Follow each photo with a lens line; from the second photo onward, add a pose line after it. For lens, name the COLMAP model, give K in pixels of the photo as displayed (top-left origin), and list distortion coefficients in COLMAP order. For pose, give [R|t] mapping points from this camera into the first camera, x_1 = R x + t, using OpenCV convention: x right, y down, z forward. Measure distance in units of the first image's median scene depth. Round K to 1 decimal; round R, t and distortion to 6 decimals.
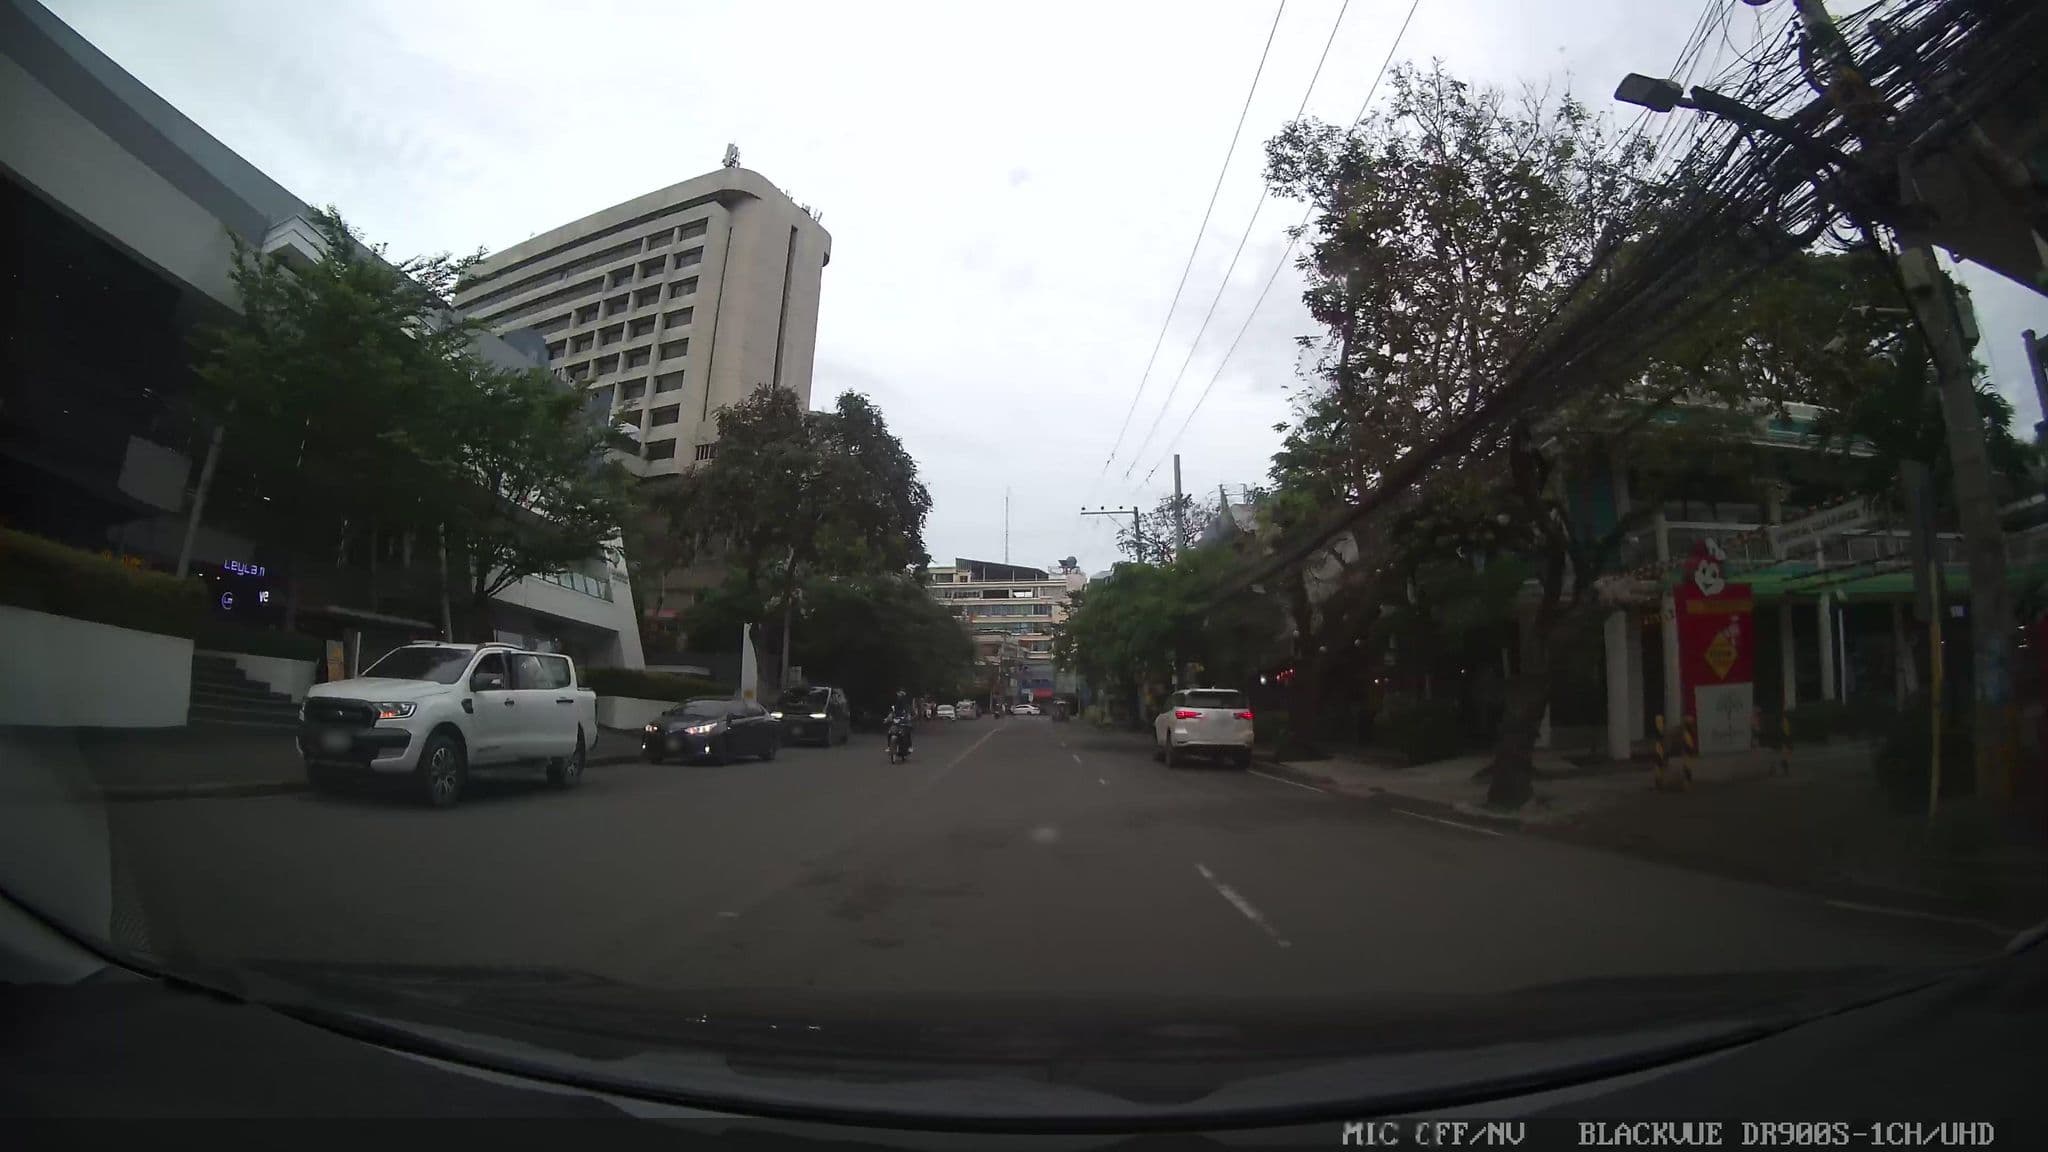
lens RADIAL K [[1550.1, 0, 1024.0], [0, 1550.1, 576.0], [0, 0, 1]] dist [-0.081375, 0.000368]
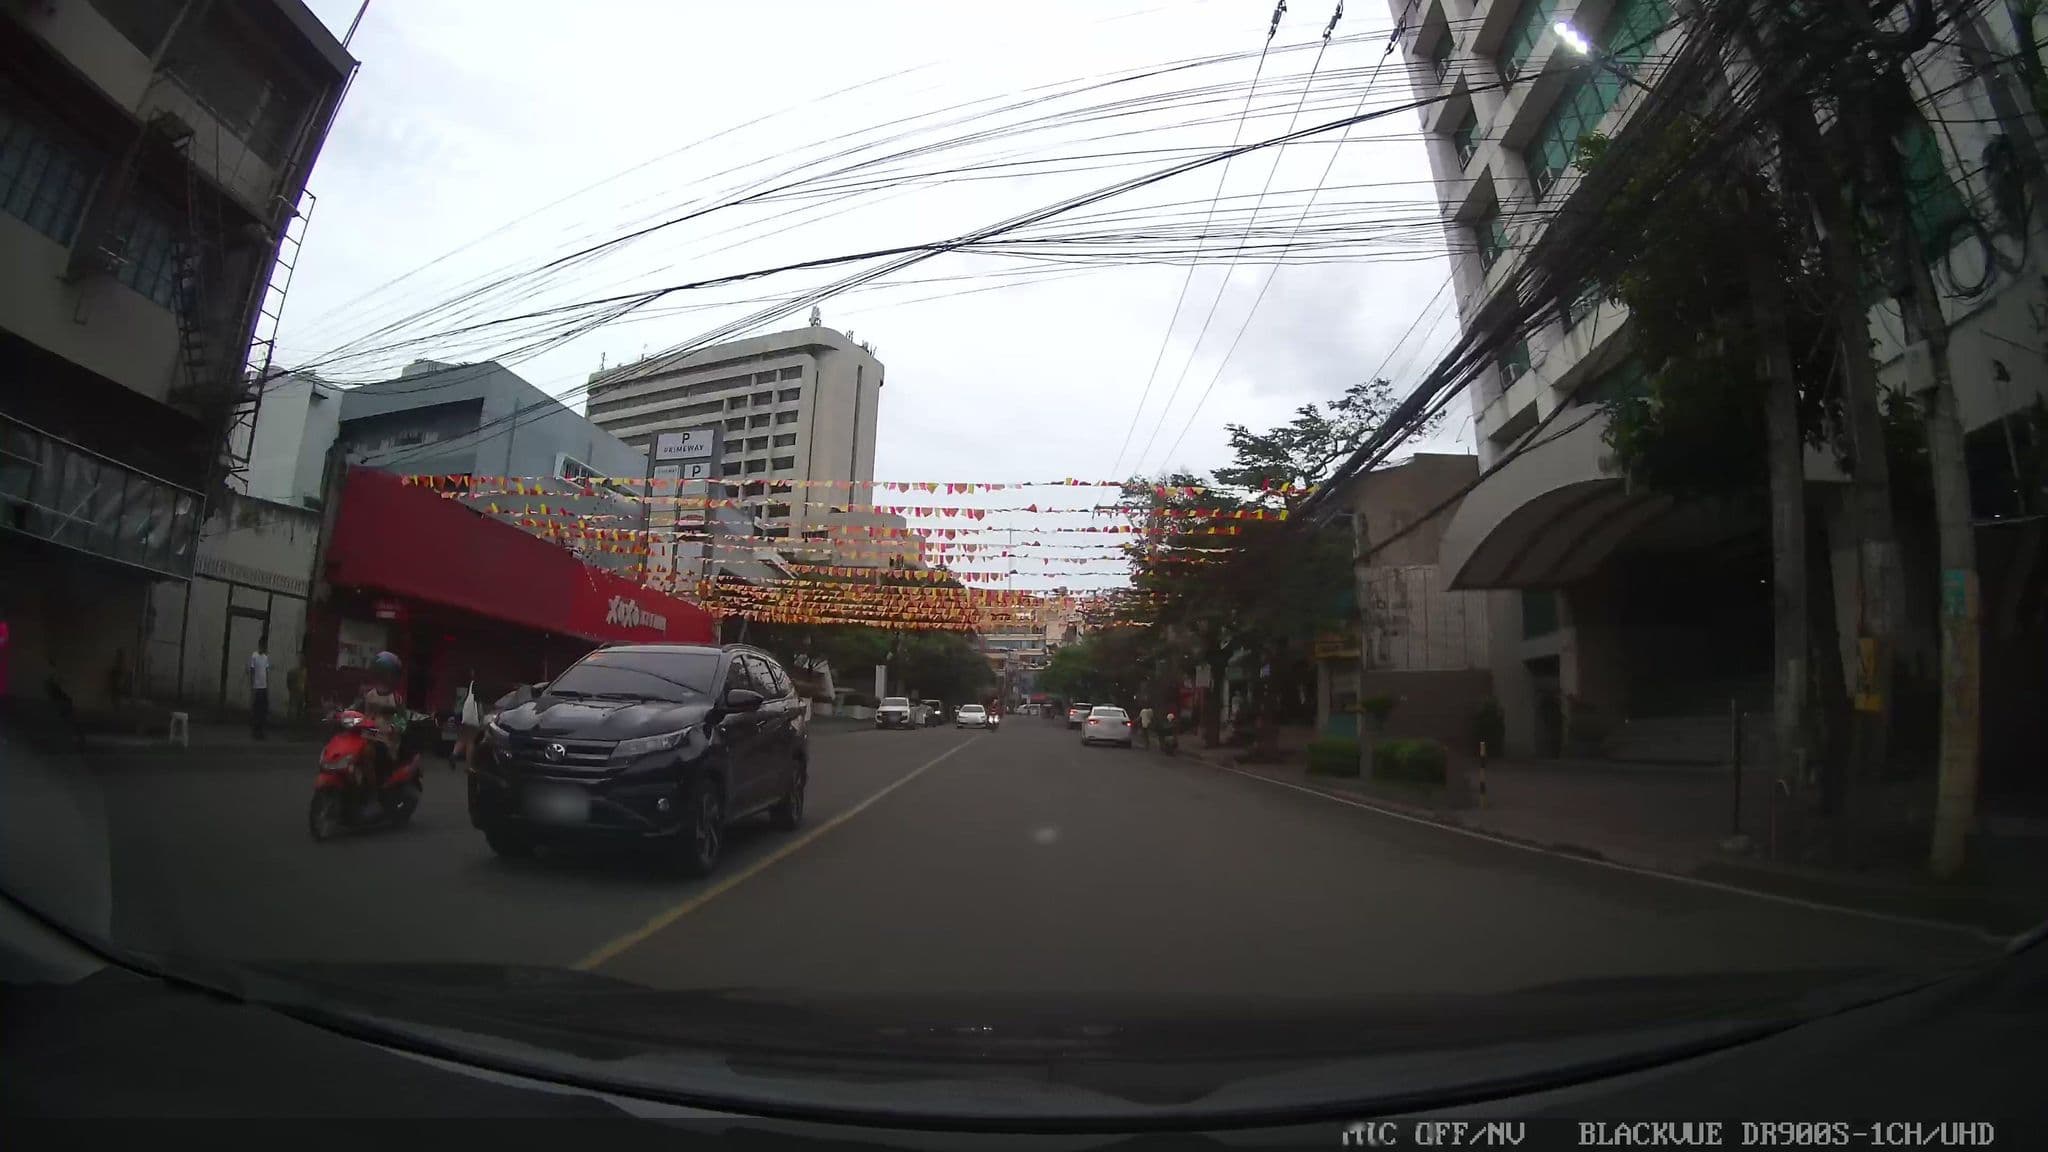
lens RADIAL K [[1532.7, 0, 1024.0], [0, 1532.7, 576.0], [0, 0, 1]] dist [0.000787, -0.000479]
pose [[0.999992, 0.002987, -0.002736, 0.004769], [-0.002984, 0.999995, 0.000939, -0.035684], [0.002738, -0.000931, 0.999996, -0.381063]]
